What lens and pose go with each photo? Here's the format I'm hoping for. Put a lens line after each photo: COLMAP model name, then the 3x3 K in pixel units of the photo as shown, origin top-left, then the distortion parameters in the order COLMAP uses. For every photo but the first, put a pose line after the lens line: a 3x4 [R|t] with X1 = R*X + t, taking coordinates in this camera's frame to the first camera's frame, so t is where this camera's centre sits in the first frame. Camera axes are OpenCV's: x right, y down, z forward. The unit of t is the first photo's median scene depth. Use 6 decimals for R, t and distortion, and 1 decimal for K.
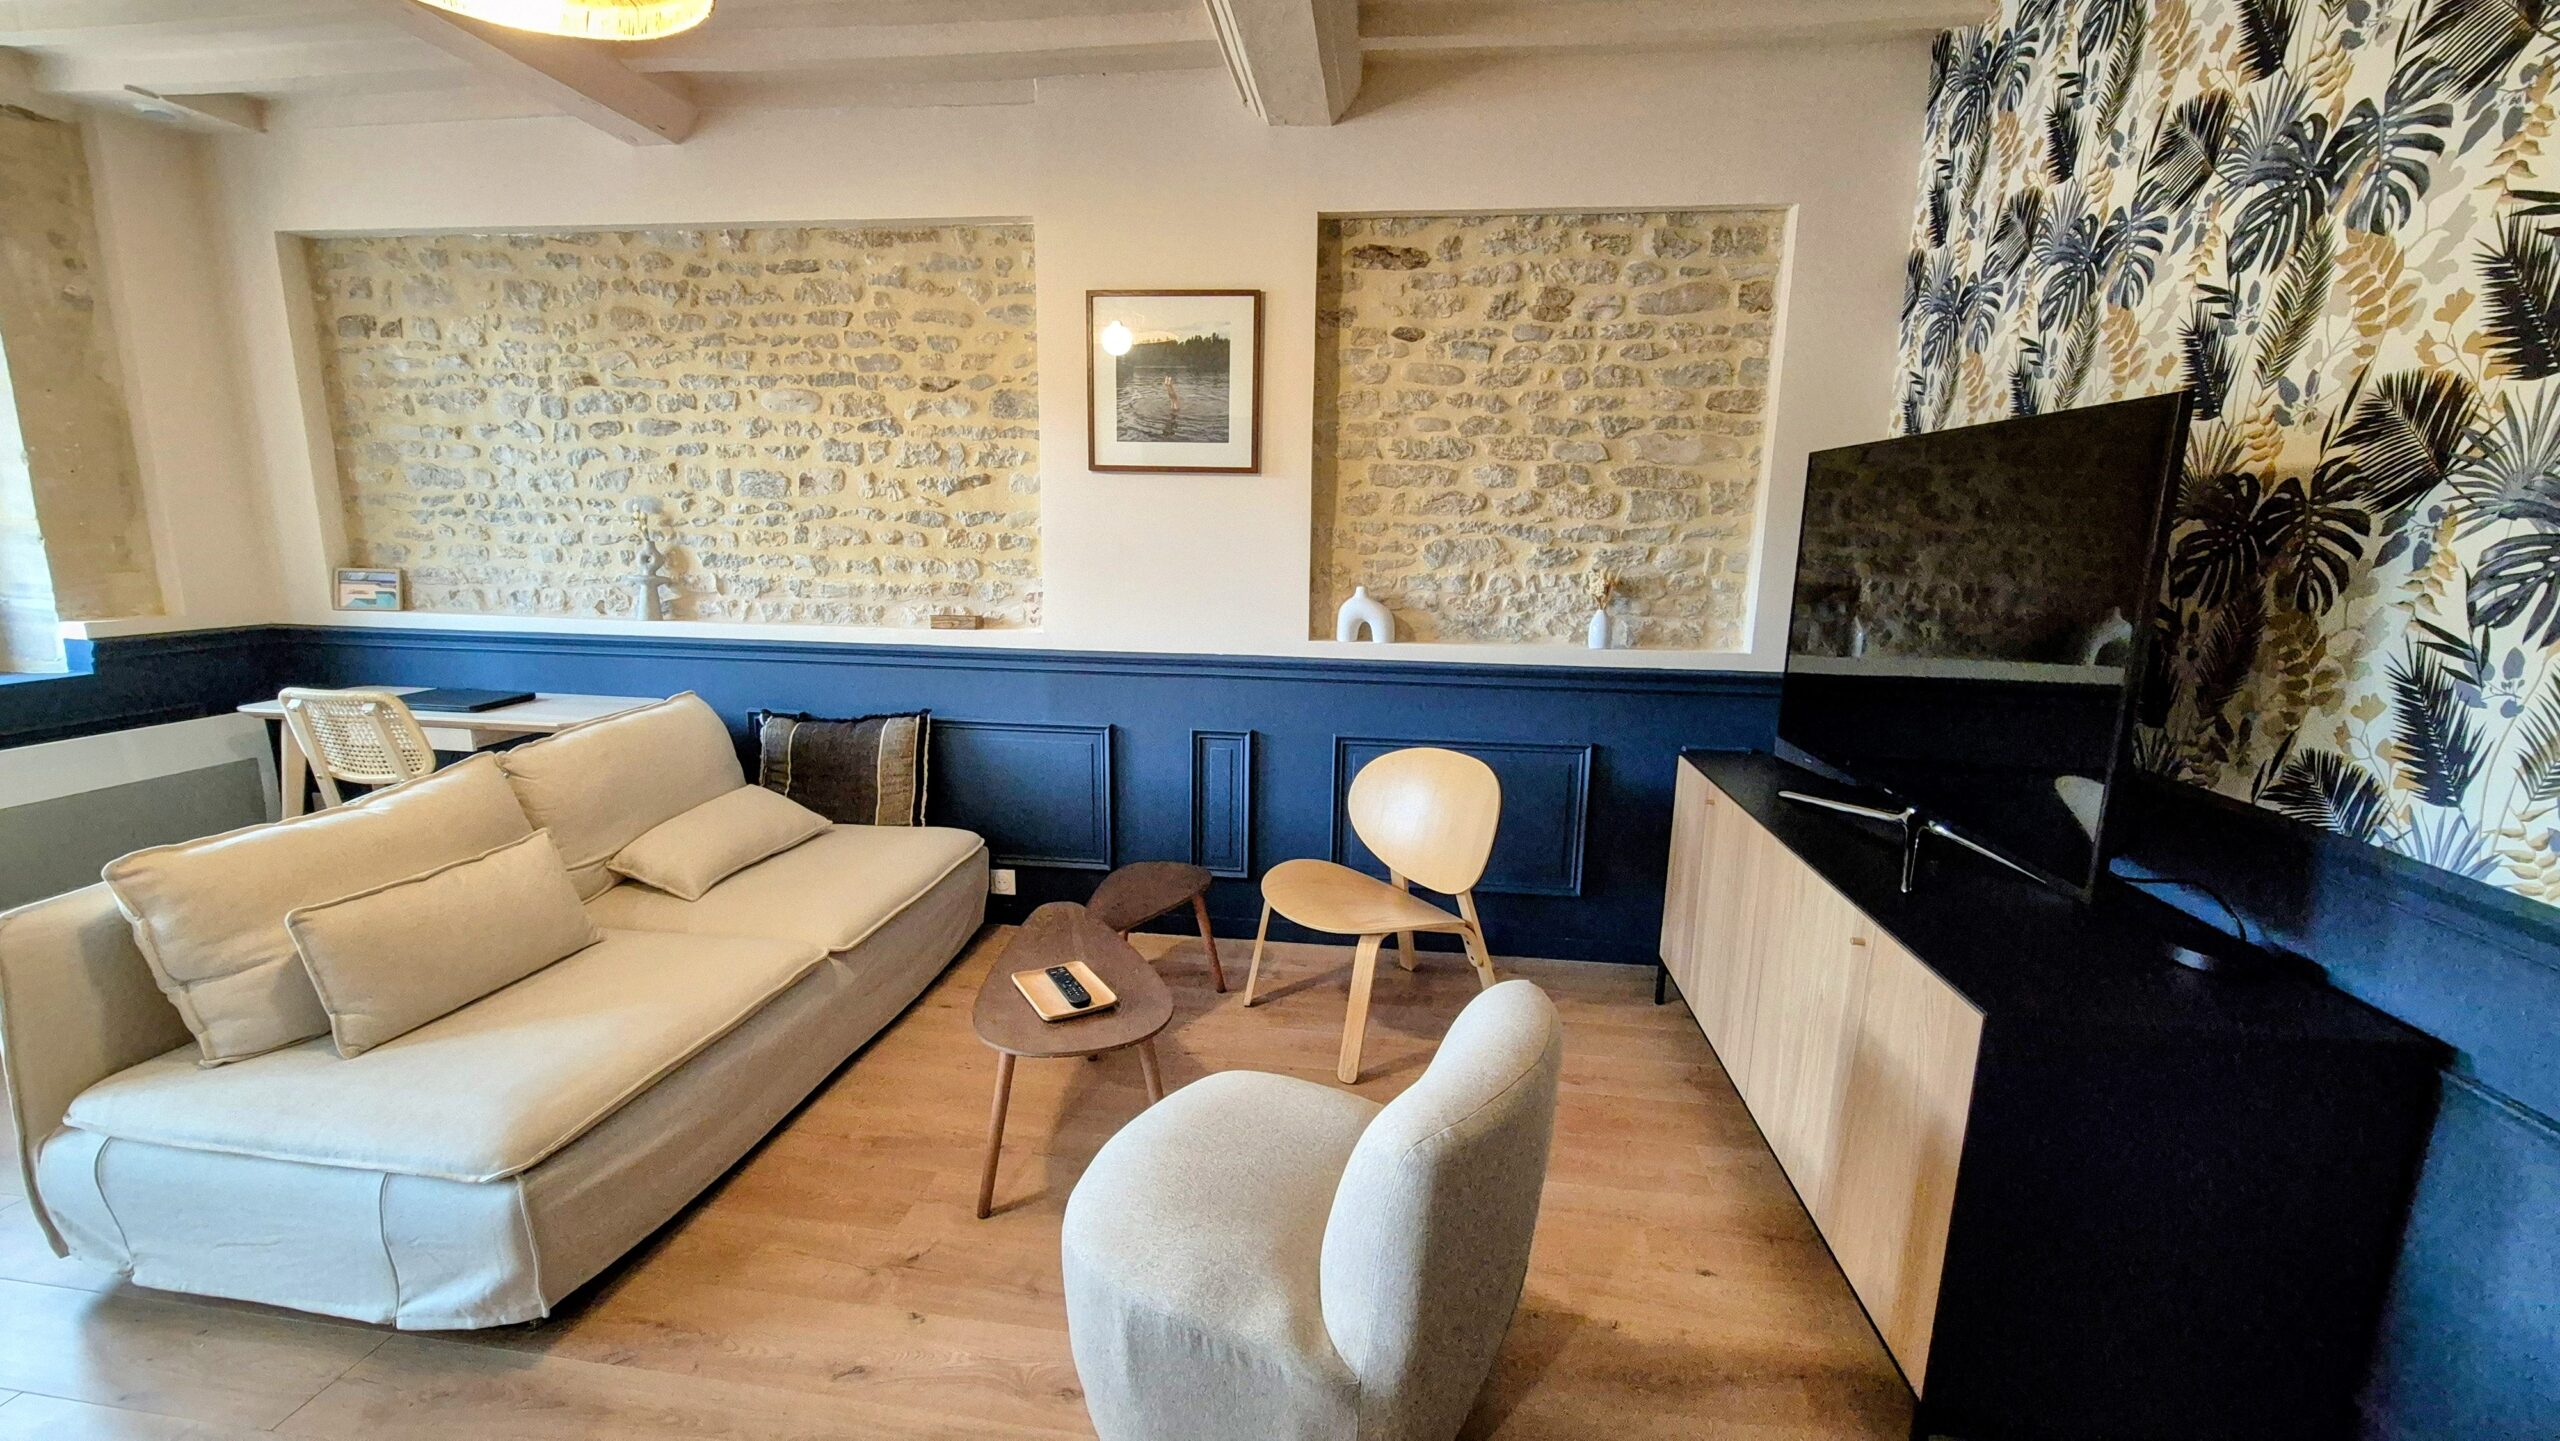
lens RADIAL K [[1042.0, 0, 1279.6], [0, 1042.0, 724.7], [0, 0, 1]] dist [-0.000801, 0.000479]
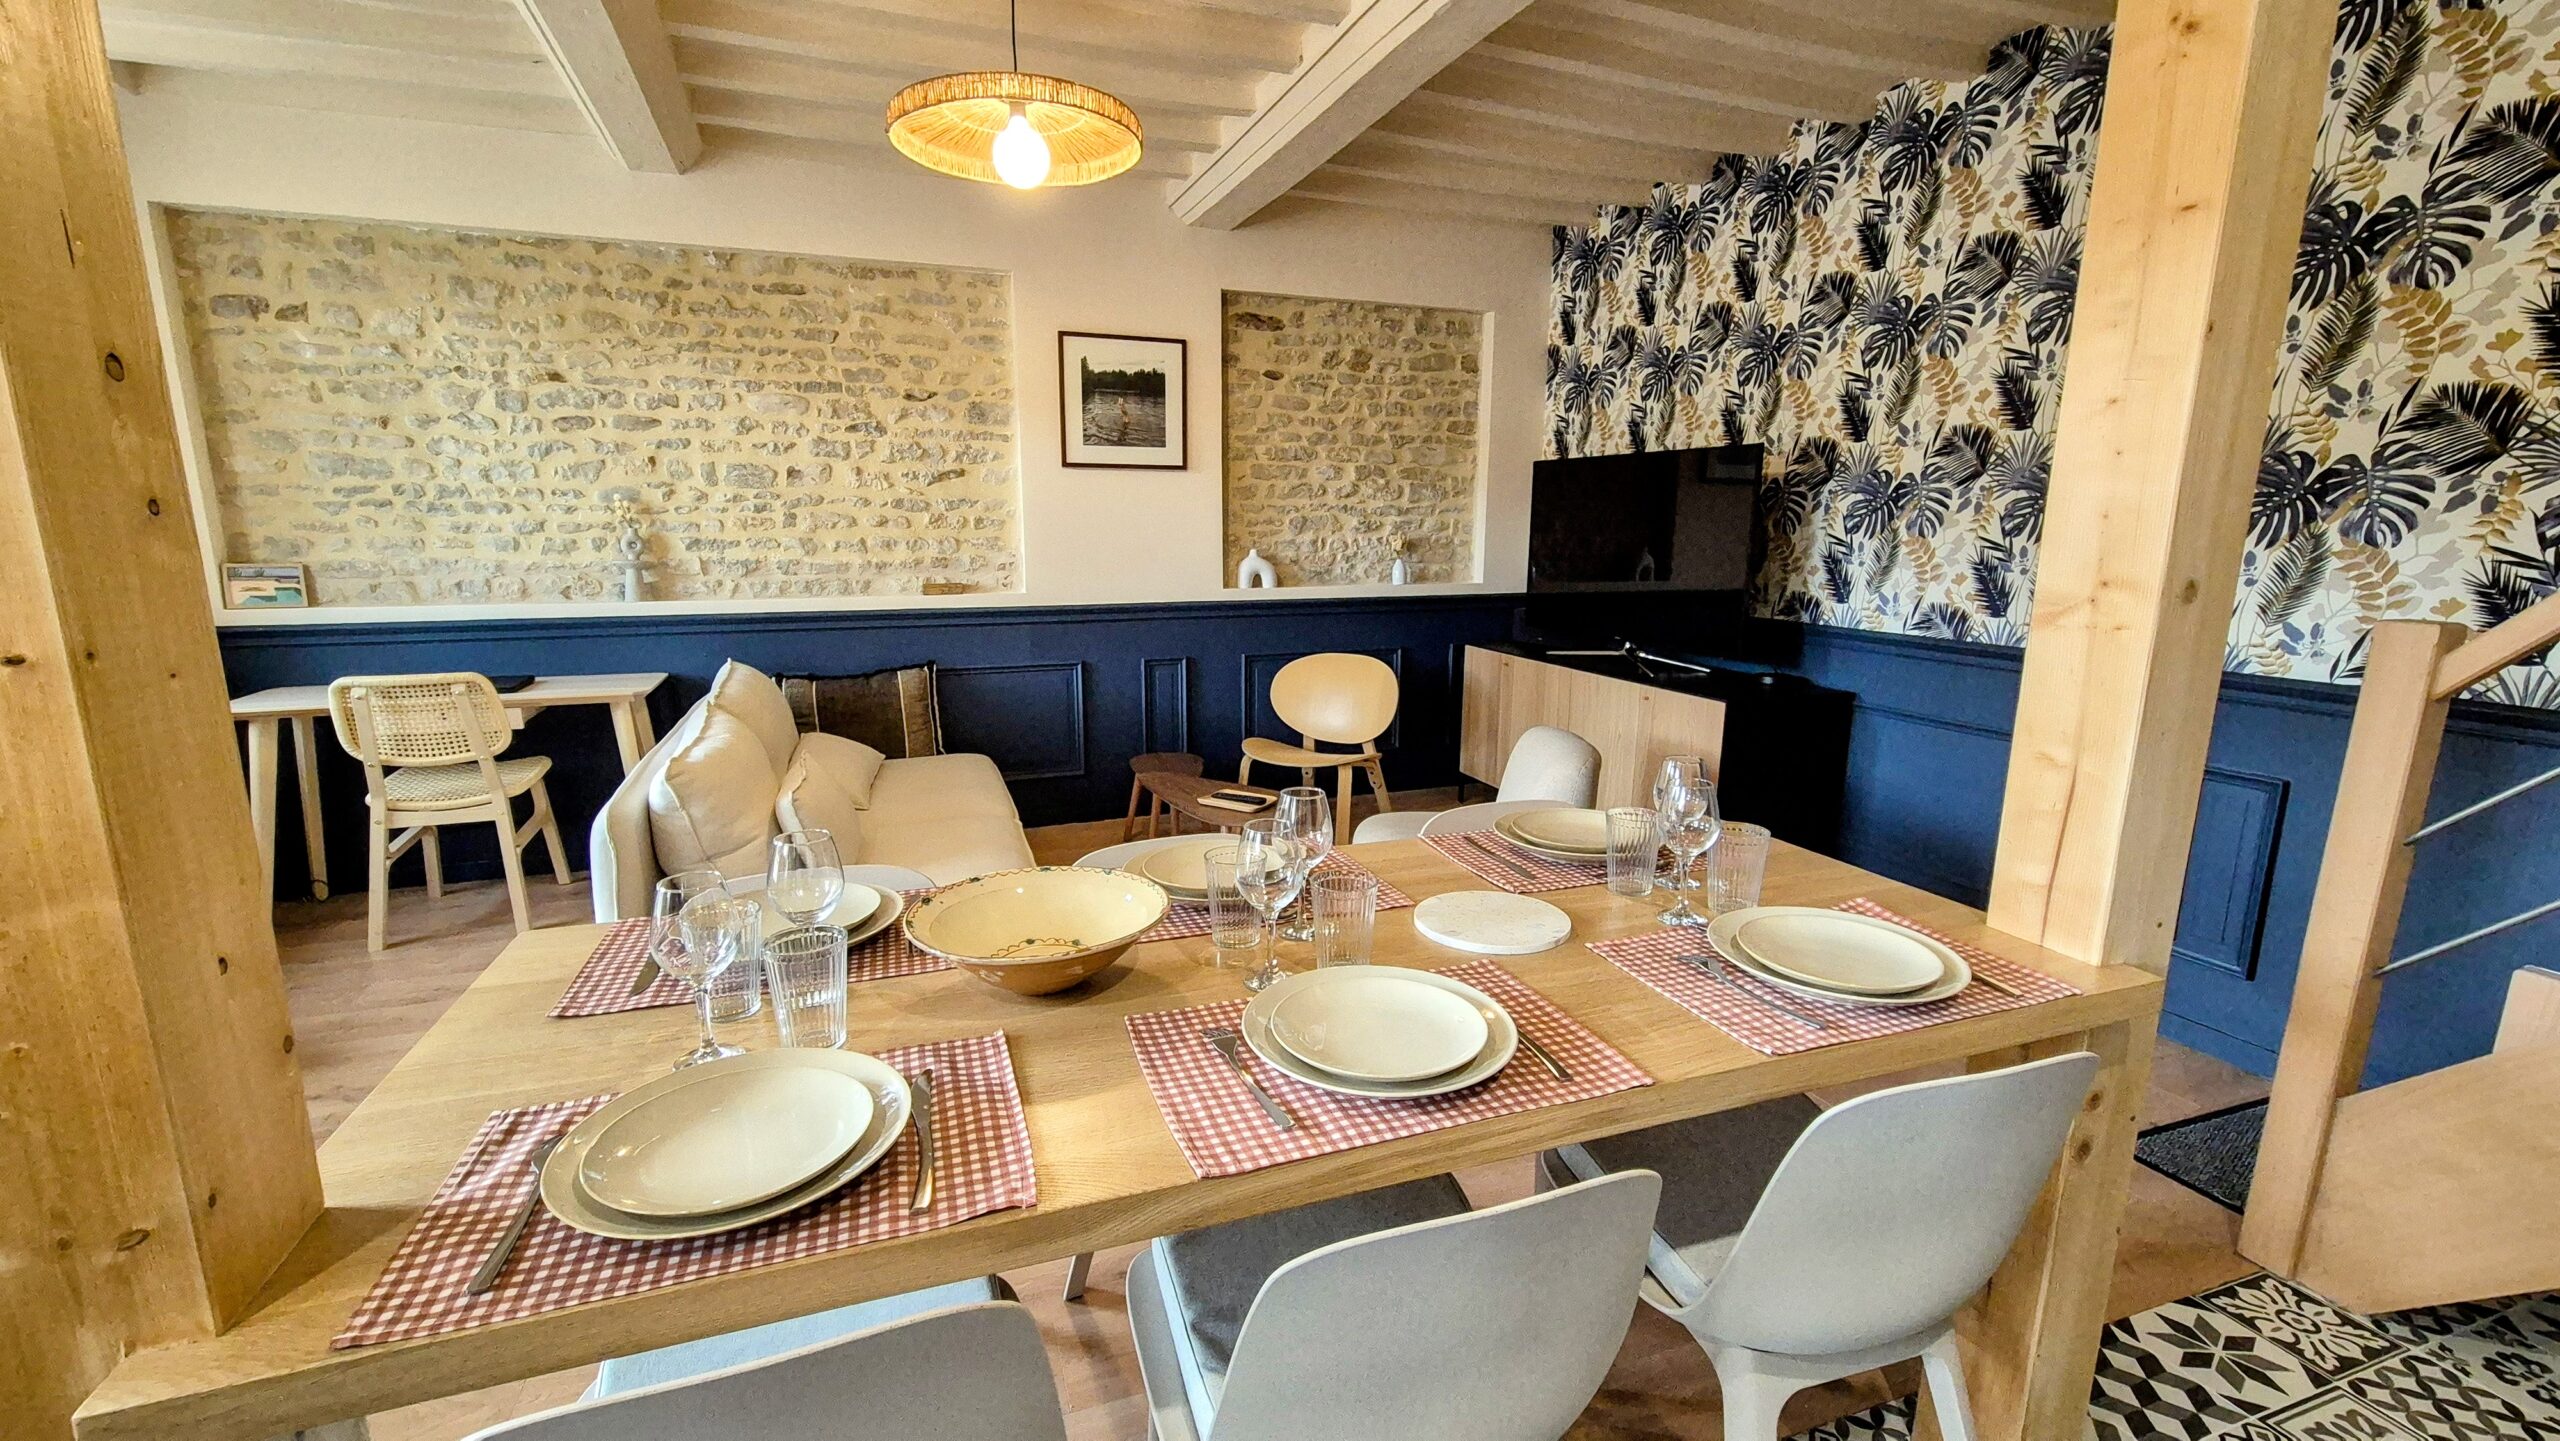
lens RADIAL K [[1042.0, 0, 1263.1], [0, 1042.0, 726.2], [0, 0, 1]] dist [-0.000801, 0.000479]
pose [[0.886355, -0.104389, 0.451086, -0.534673], [0.100051, 0.994417, 0.033532, 0.057736], [-0.452068, 0.015411, 0.891851, -0.259131]]
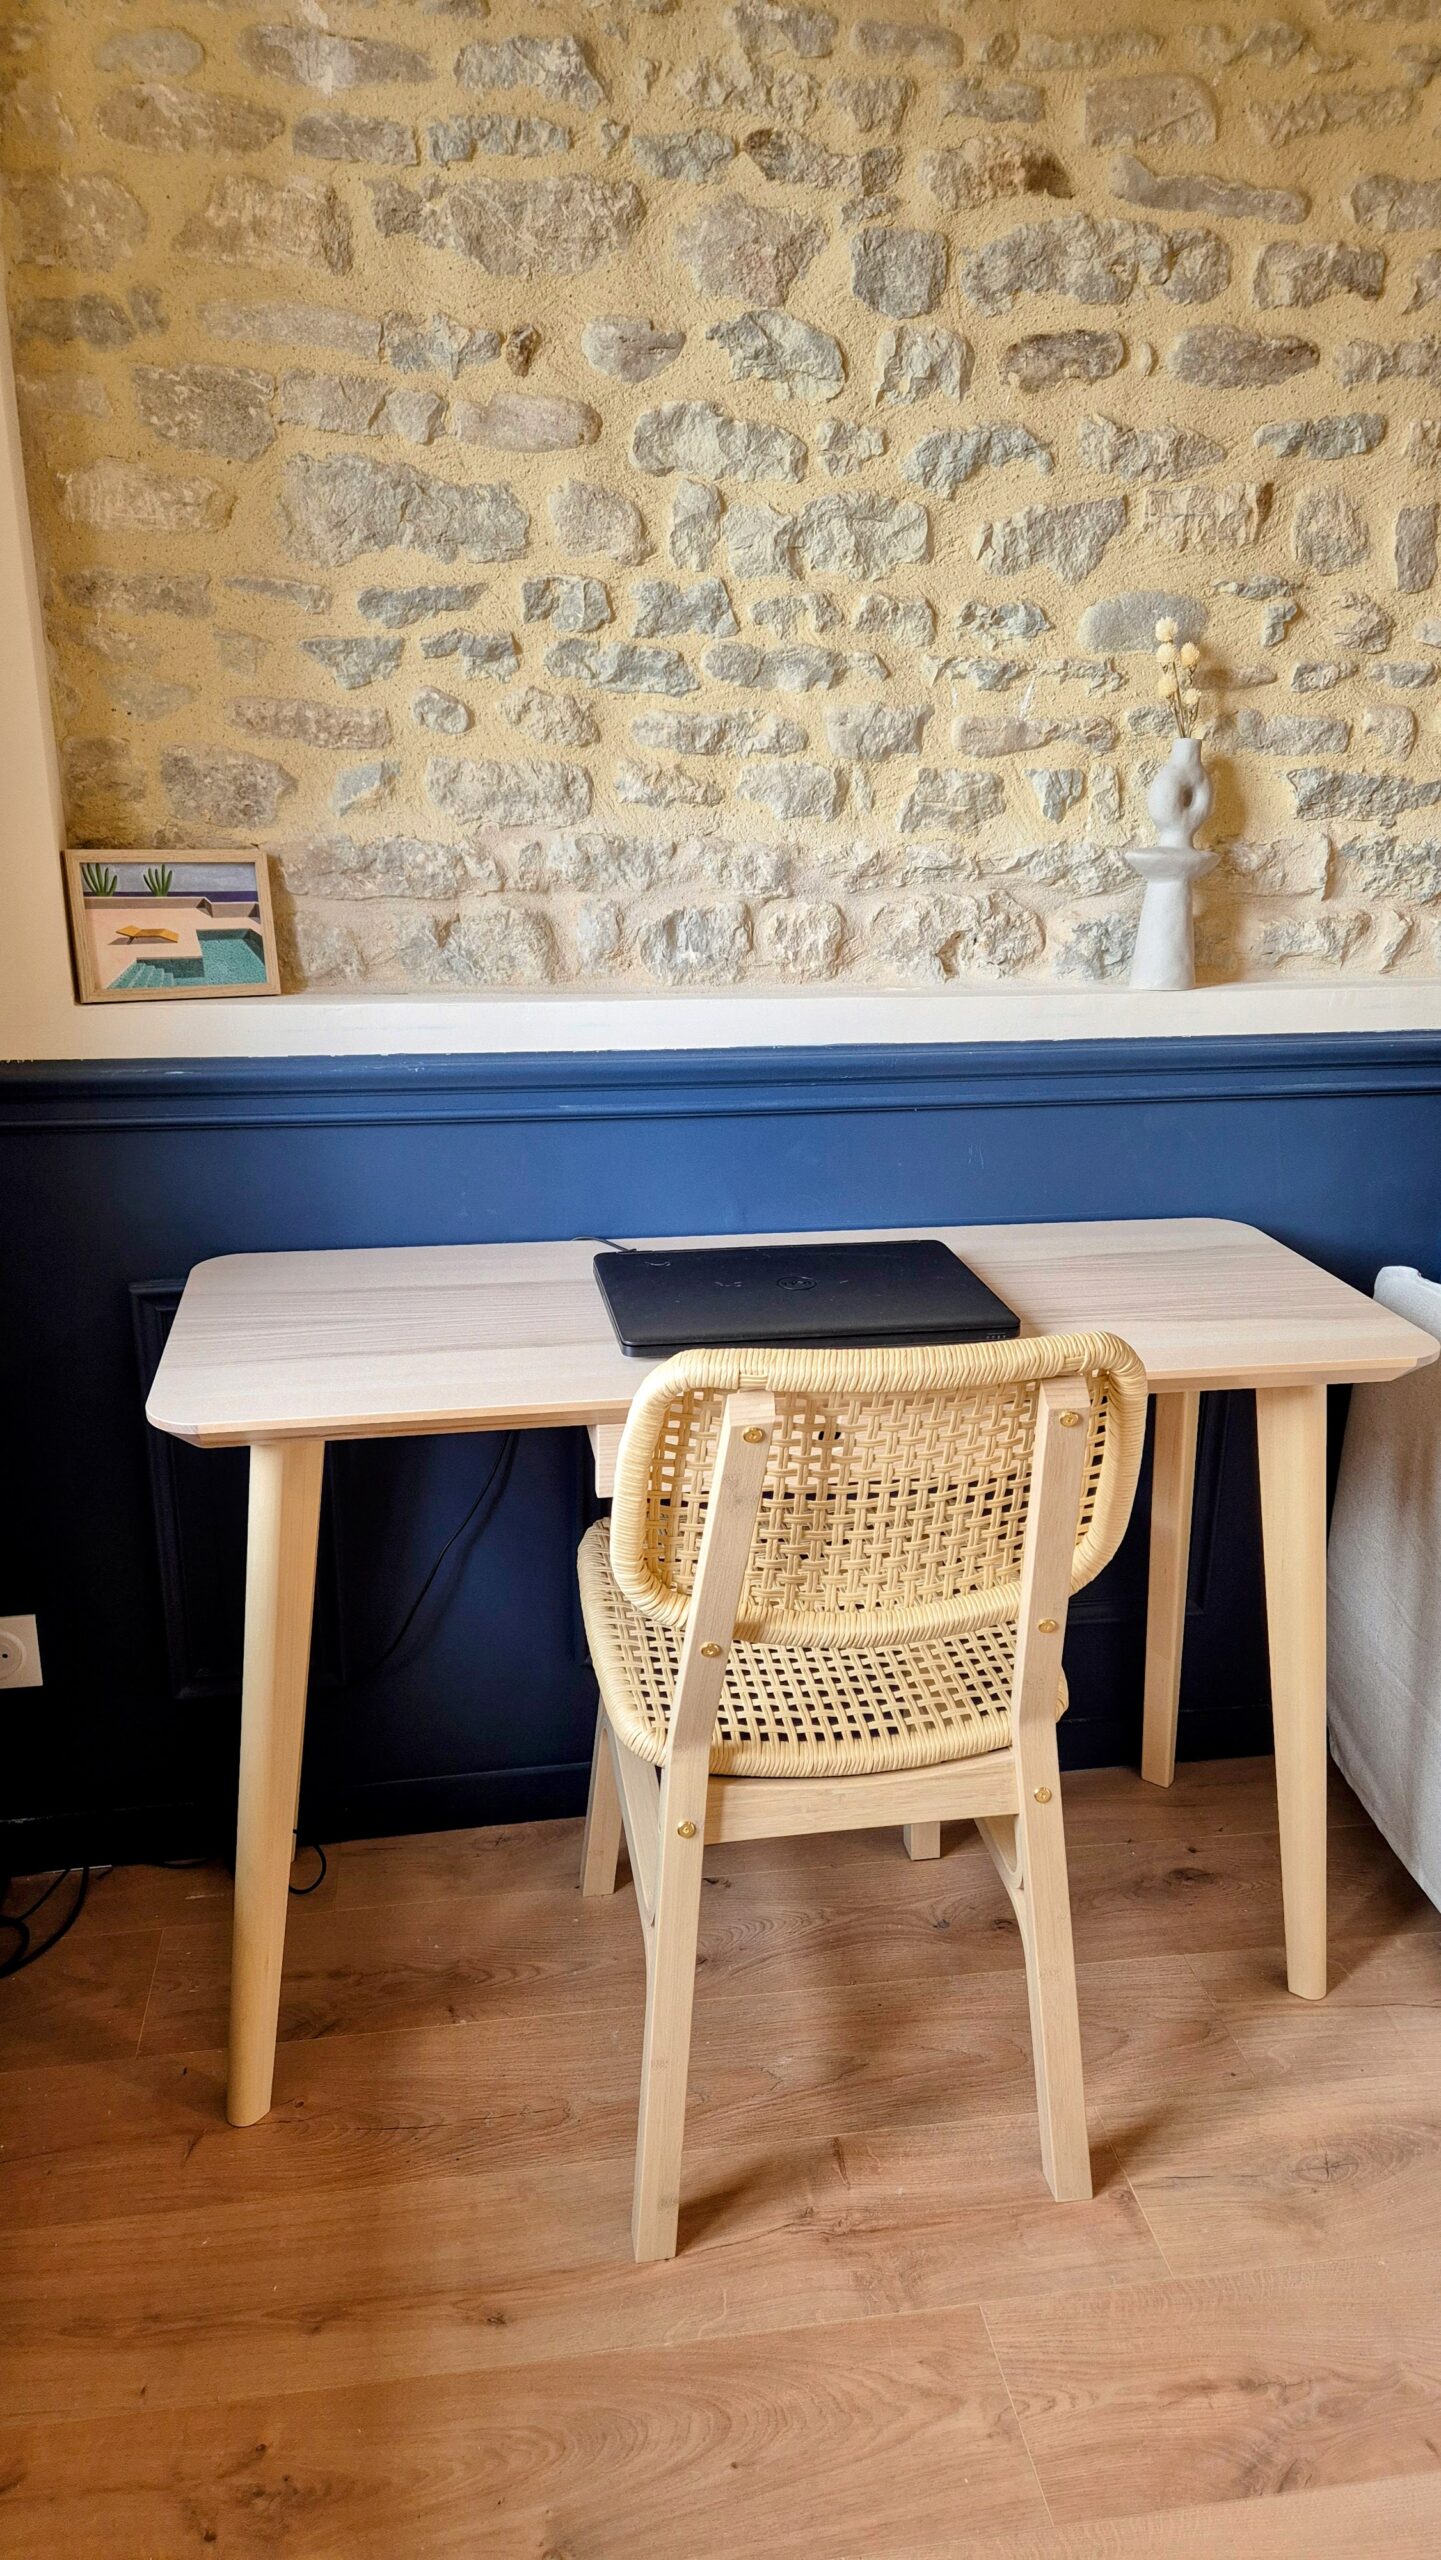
lens RADIAL K [[1700.0, 0, 722.7], [0, 1700.0, 1282.1], [0, 0, 1]] dist [0.073801, -0.059835]
pose [[0.955567, -0.098818, 0.277717, -0.909415], [0.059390, 0.987356, 0.146974, -0.097126], [-0.288729, -0.123950, 0.949353, 0.514327]]
